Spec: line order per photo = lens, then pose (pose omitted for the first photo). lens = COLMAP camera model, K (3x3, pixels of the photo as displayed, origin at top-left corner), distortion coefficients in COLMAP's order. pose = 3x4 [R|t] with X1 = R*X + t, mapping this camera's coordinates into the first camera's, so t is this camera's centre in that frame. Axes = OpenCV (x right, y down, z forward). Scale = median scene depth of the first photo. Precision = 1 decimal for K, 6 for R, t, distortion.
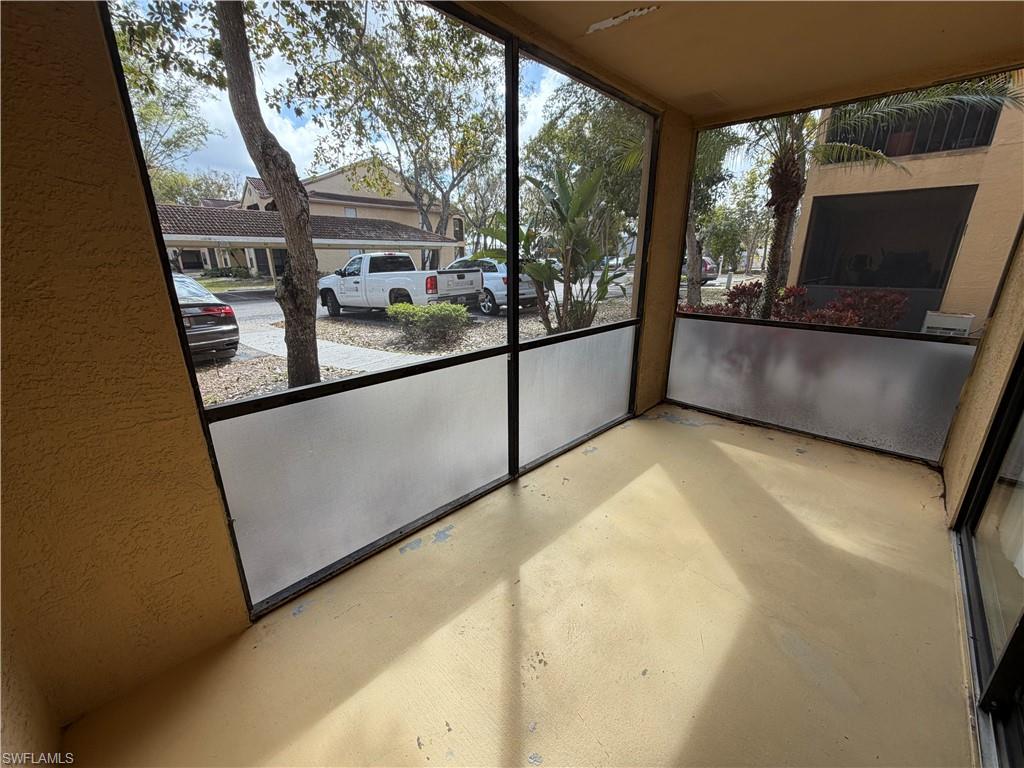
lens RADIAL K [[407.9, 0, 510.0], [0, 407.9, 386.3], [0, 0, 1]] dist [0.000362, 0.000496]
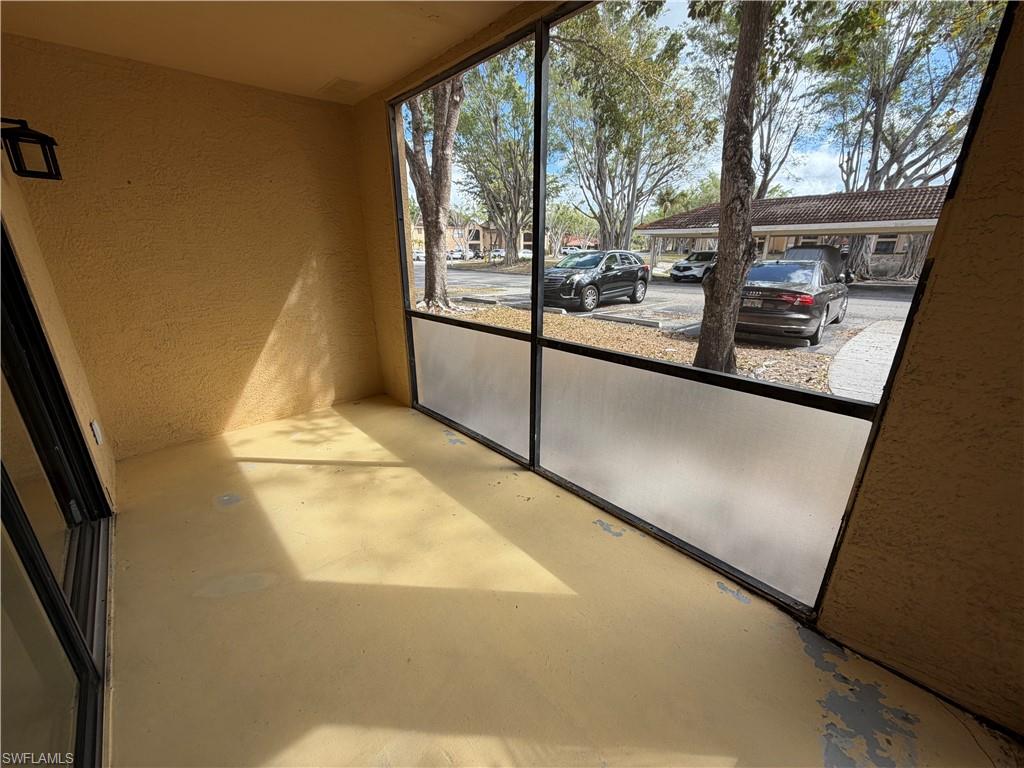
lens RADIAL K [[407.9, 0, 510.3], [0, 407.9, 384.7], [0, 0, 1]] dist [0.000362, 0.000496]
pose [[-0.056444, 0.325070, -0.944004, 0.971501], [-0.298663, 0.896718, 0.326645, -0.296573], [0.952688, 0.300376, 0.046471, 0.913708]]
